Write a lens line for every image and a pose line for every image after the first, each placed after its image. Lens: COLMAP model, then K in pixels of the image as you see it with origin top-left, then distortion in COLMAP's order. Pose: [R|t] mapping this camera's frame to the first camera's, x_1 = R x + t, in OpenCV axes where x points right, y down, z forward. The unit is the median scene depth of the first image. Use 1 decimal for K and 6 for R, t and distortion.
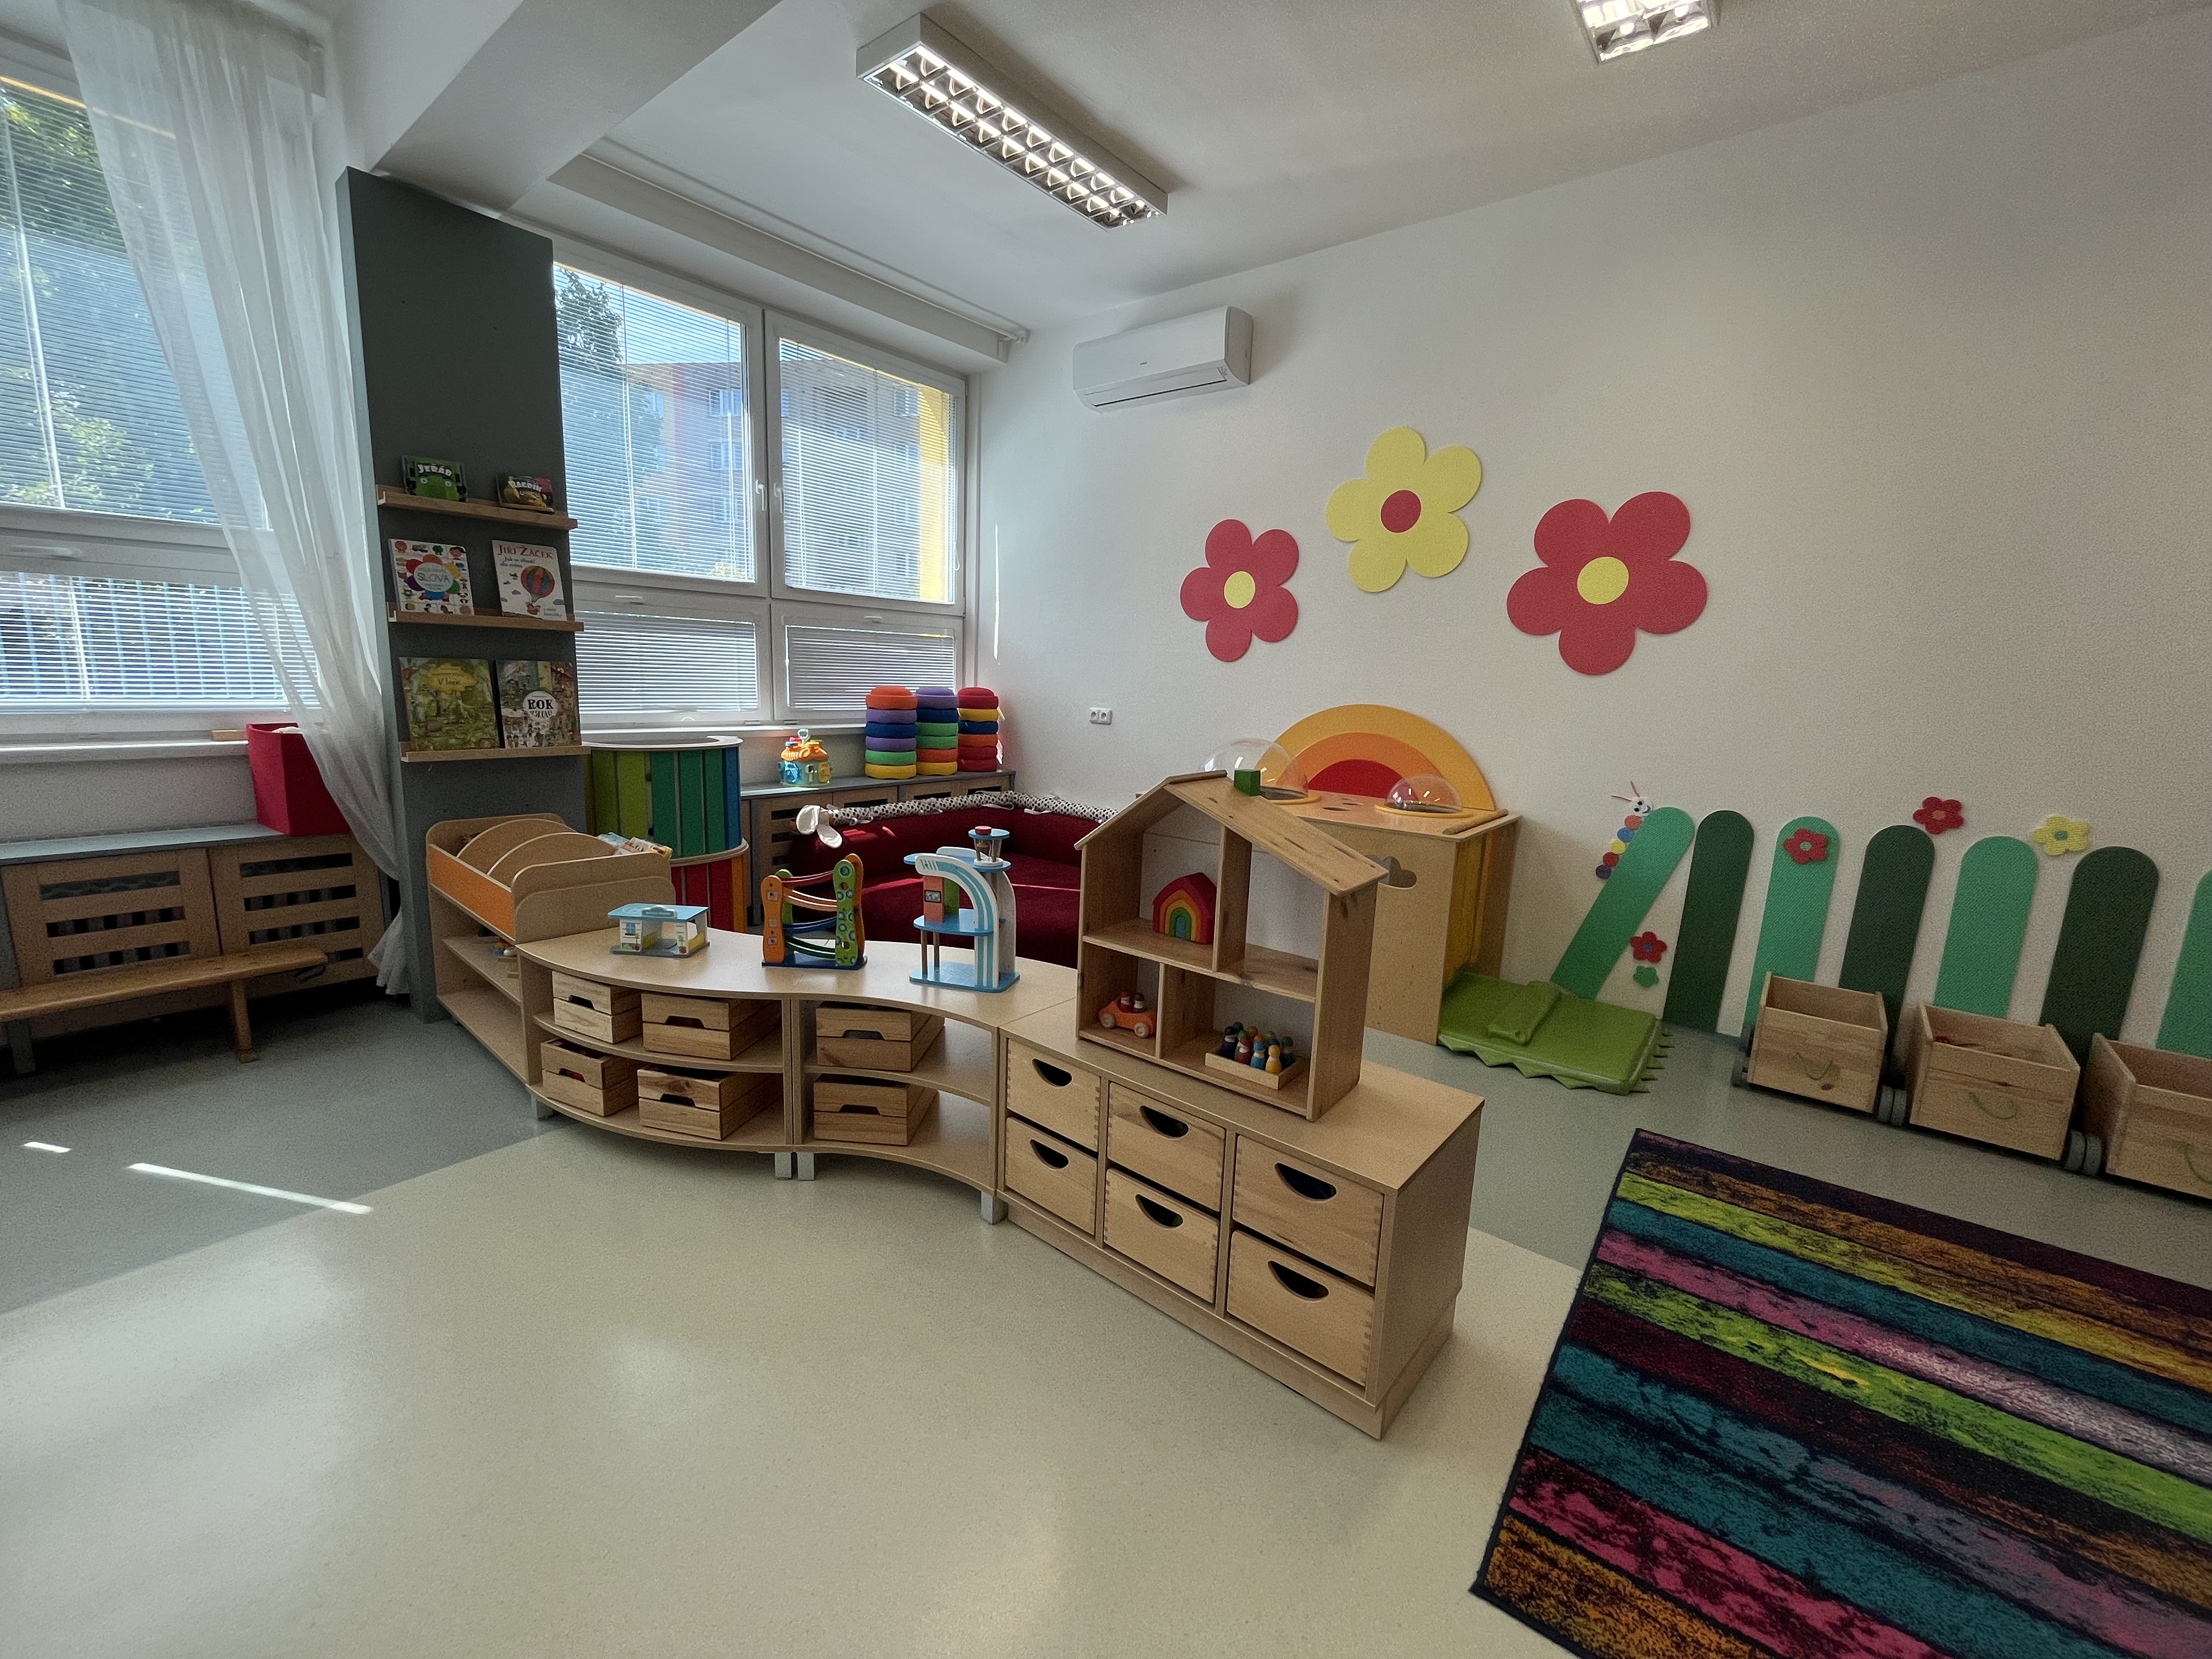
lens RADIAL K [[890.5, 0, 1107.5], [0, 890.5, 825.5], [0, 0, 1]] dist [-0.004231, -0.000351]
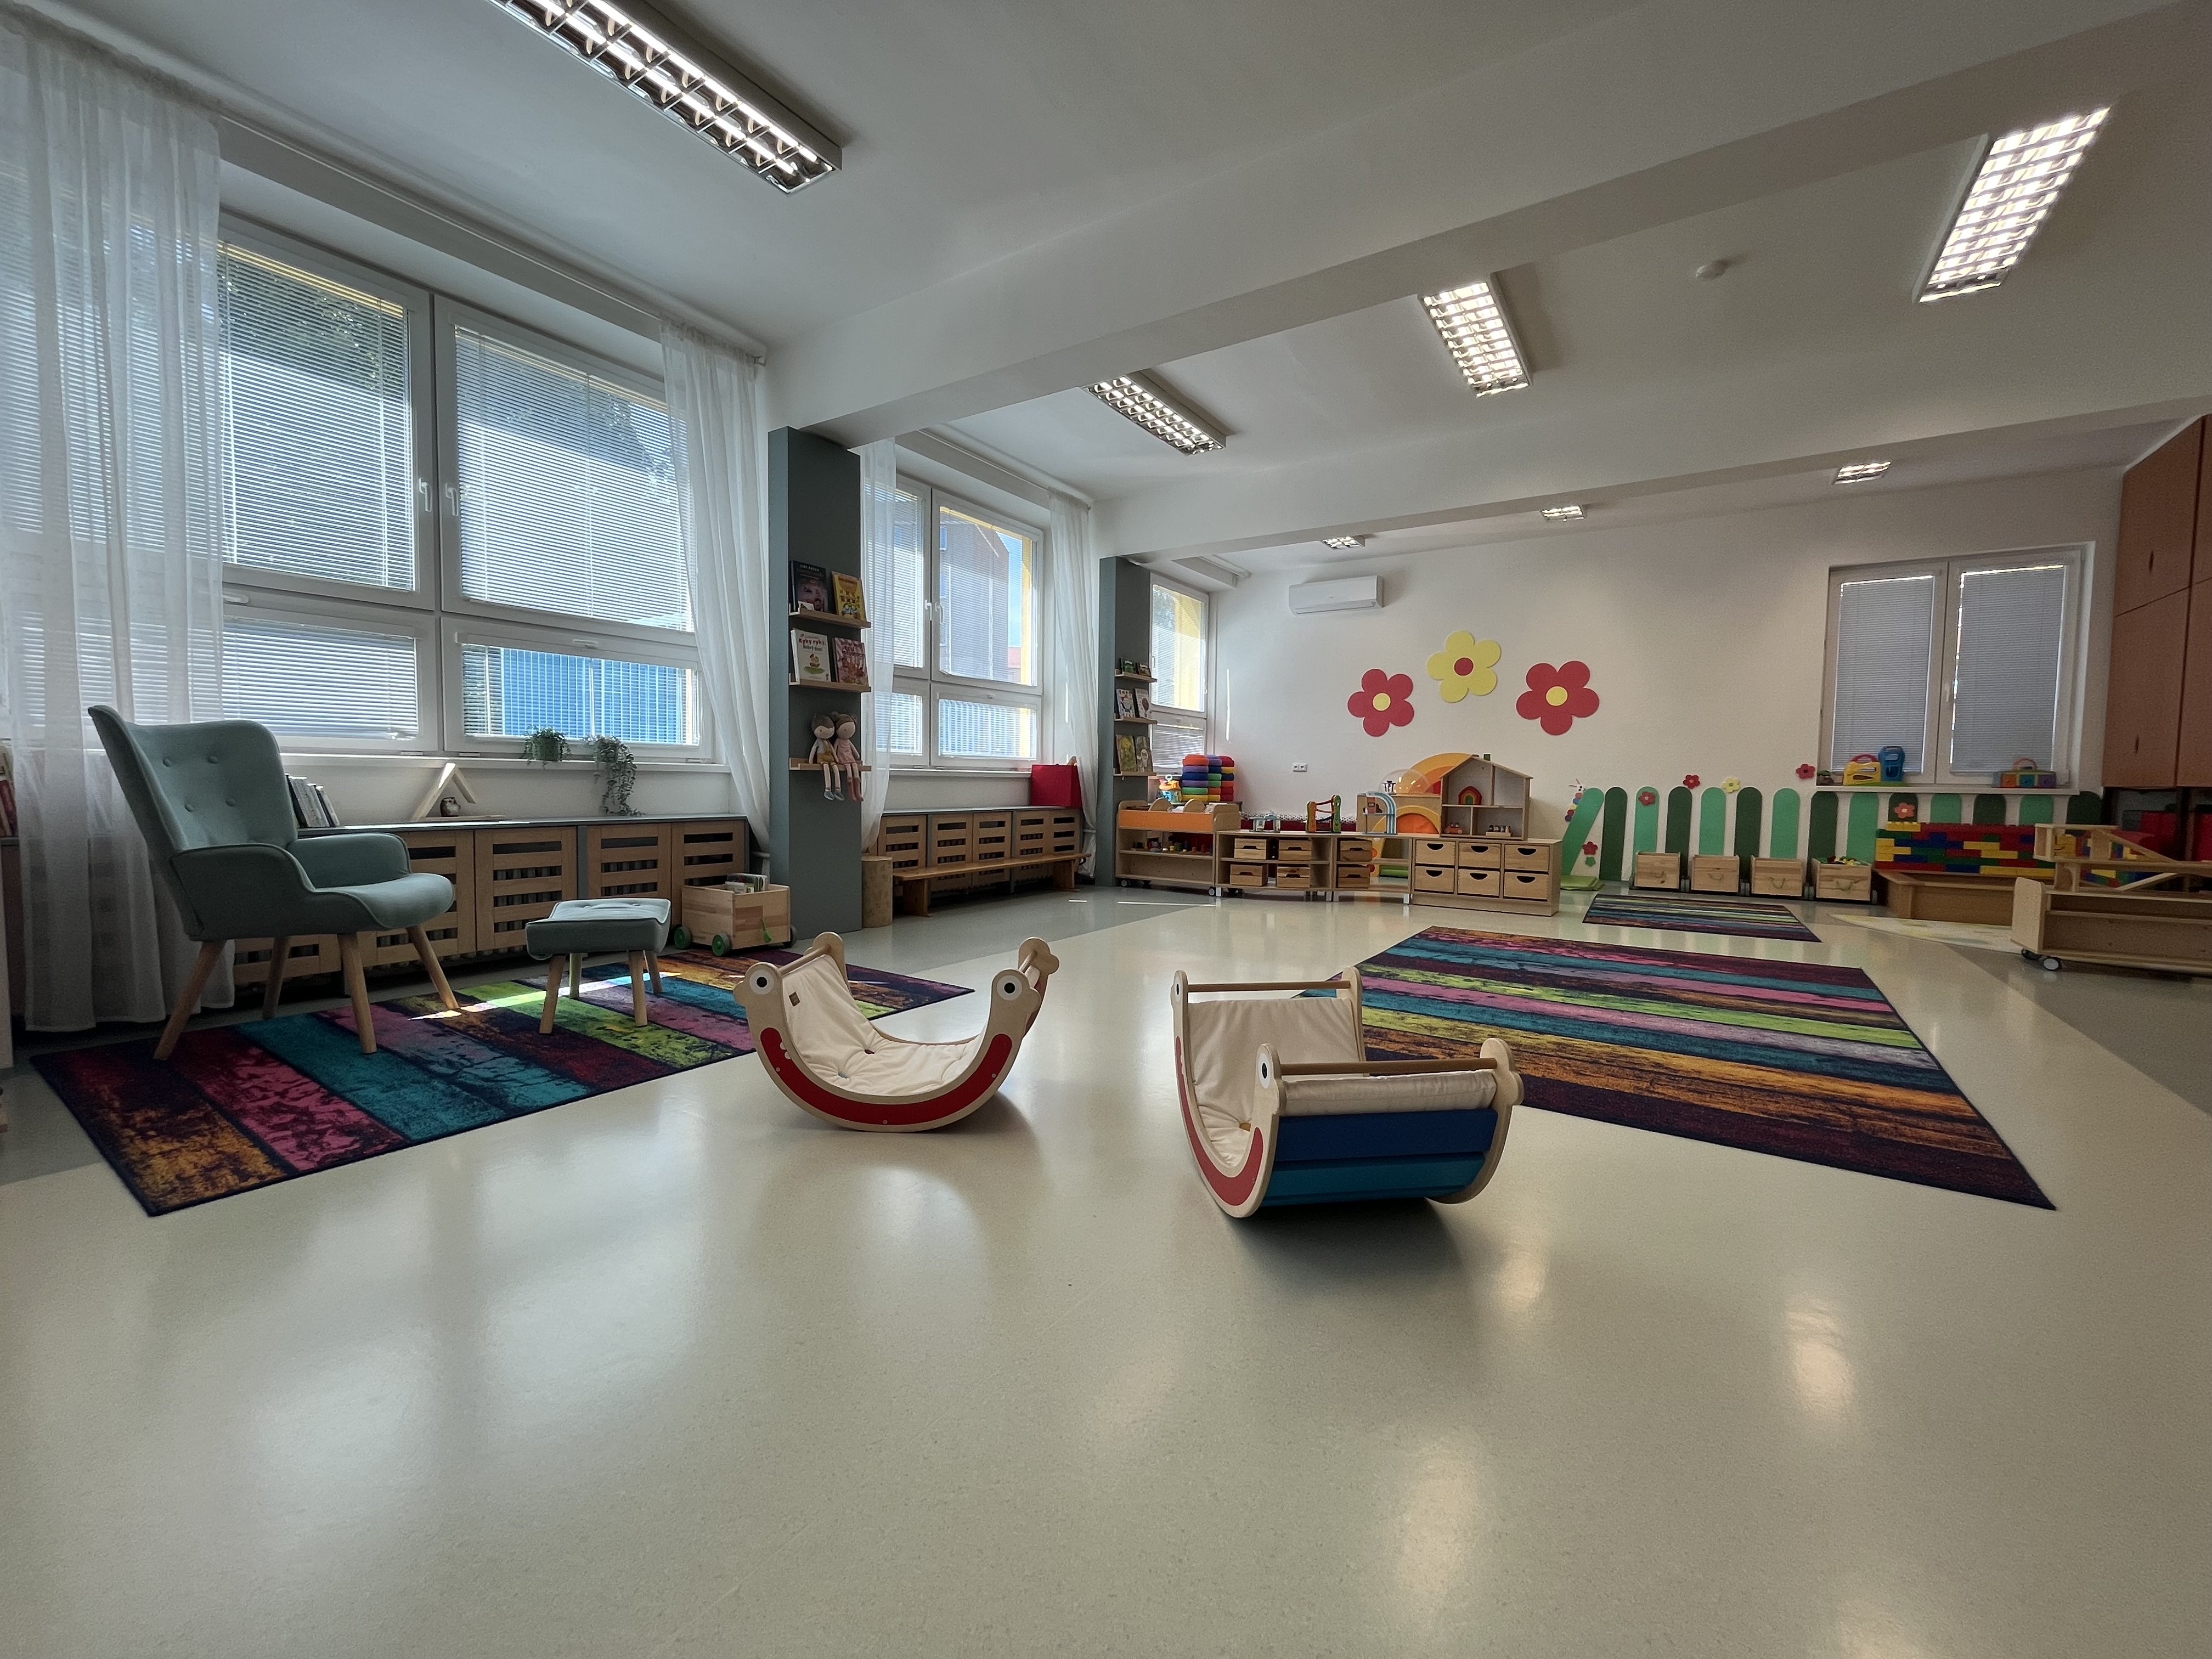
lens RADIAL K [[890.5, 0, 1111.9], [0, 890.5, 825.7], [0, 0, 1]] dist [-0.004231, -0.000351]
pose [[0.994320, -0.030951, 0.101834, -0.915406], [0.042537, 0.992610, -0.113647, 0.301548], [-0.097563, 0.117333, 0.988289, -1.246477]]
